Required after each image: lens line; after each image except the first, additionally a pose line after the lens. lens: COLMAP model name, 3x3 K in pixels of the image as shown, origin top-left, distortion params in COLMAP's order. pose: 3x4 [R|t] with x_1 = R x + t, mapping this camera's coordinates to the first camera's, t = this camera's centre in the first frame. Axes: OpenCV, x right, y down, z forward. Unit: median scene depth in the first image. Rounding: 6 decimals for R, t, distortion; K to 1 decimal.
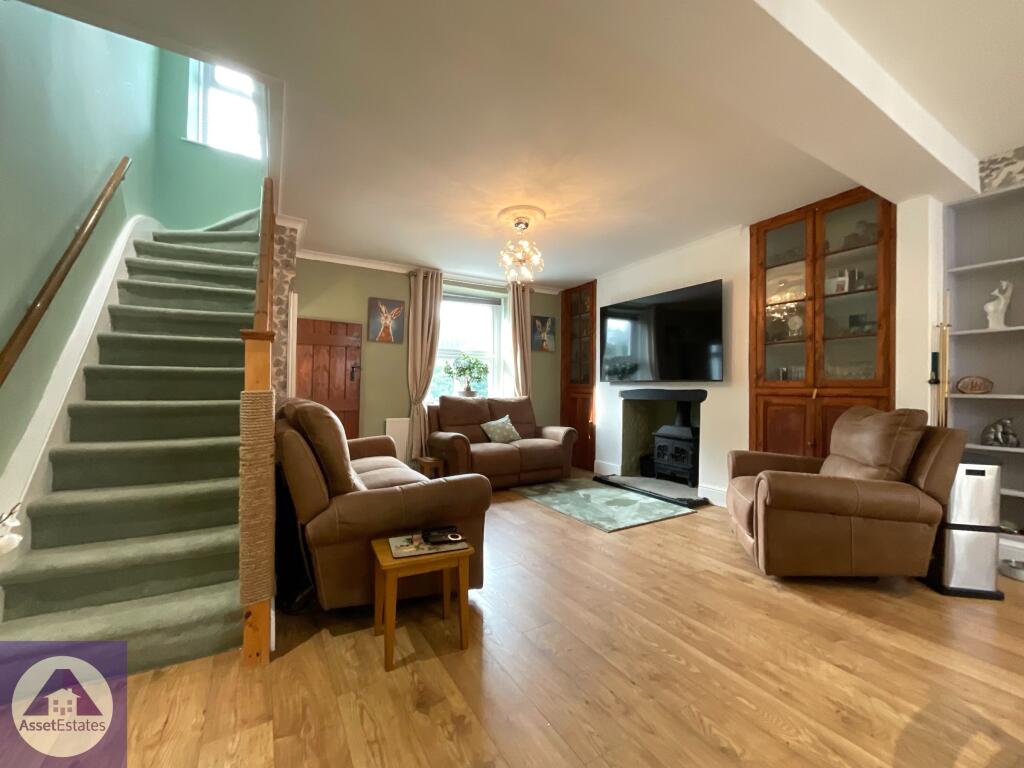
lens RADIAL K [[415.2, 0, 511.6], [0, 415.2, 383.1], [0, 0, 1]] dist [-0.003582, -0.000193]
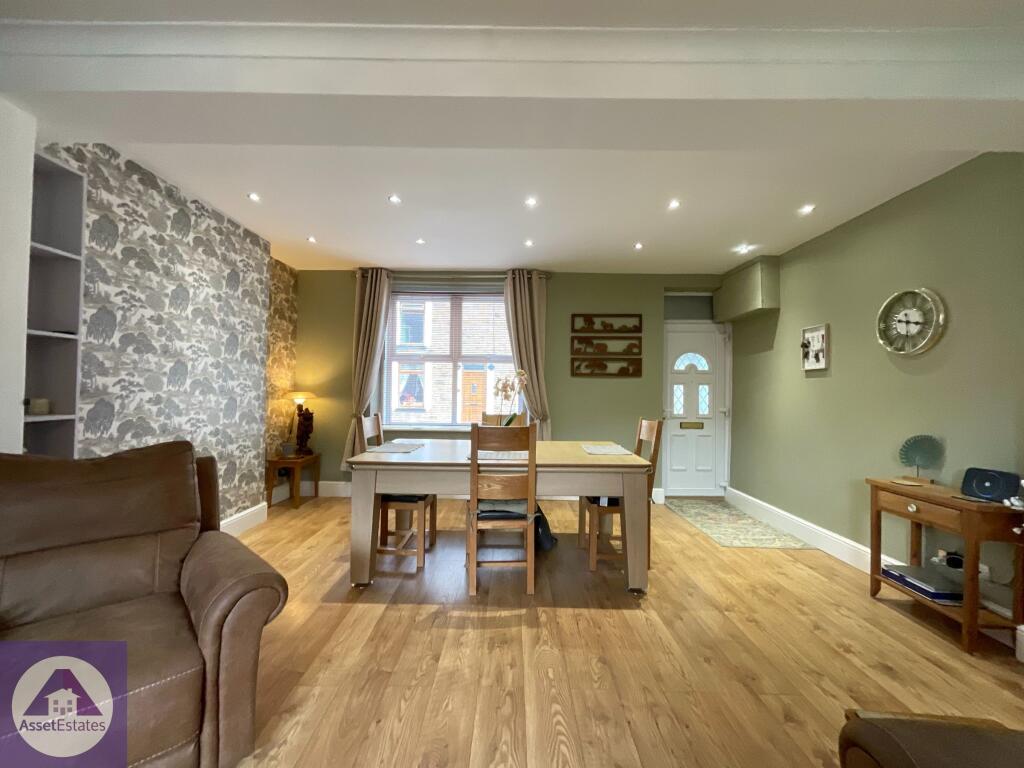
lens RADIAL K [[415.2, 0, 513.1], [0, 415.2, 382.0], [0, 0, 1]] dist [-0.003582, -0.000193]
pose [[-0.858186, -0.012361, 0.513190, 0.013469], [-0.028413, 0.999321, -0.023443, -0.031807], [-0.512552, -0.034700, -0.857955, 0.914673]]
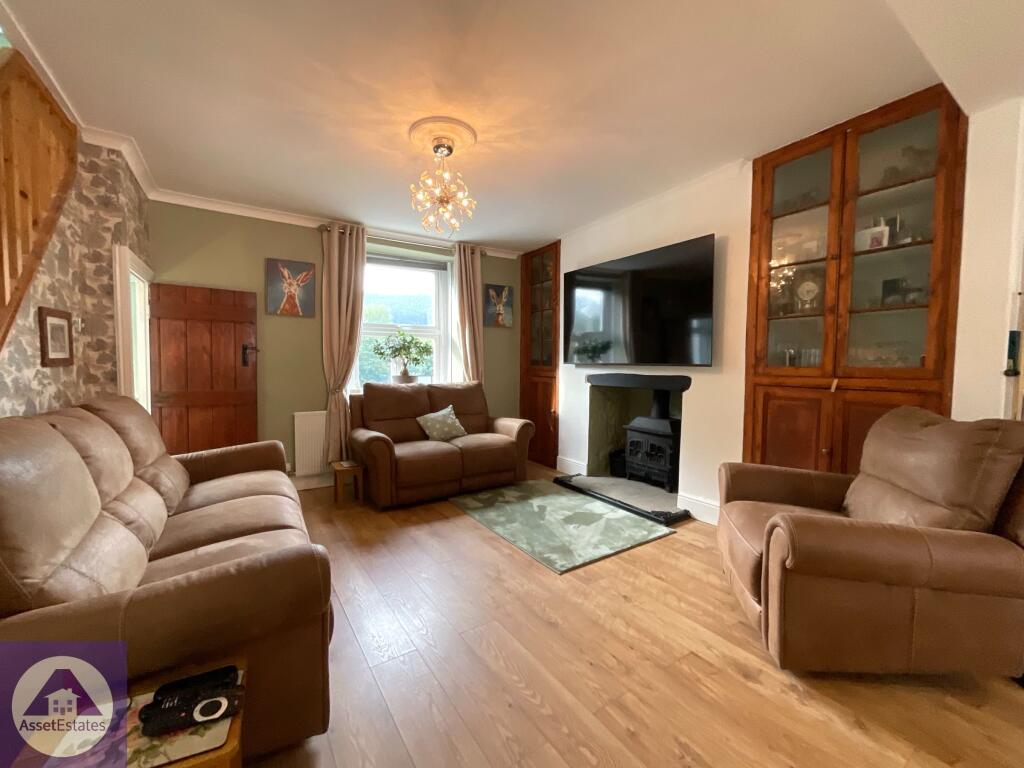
lens RADIAL K [[415.2, 0, 511.3], [0, 415.2, 383.3], [0, 0, 1]] dist [-0.003582, -0.000193]
pose [[0.998837, -0.006296, 0.047807, 0.102897], [0.003324, 0.998071, 0.061990, -0.024785], [-0.048105, -0.061759, 0.996931, 0.259118]]
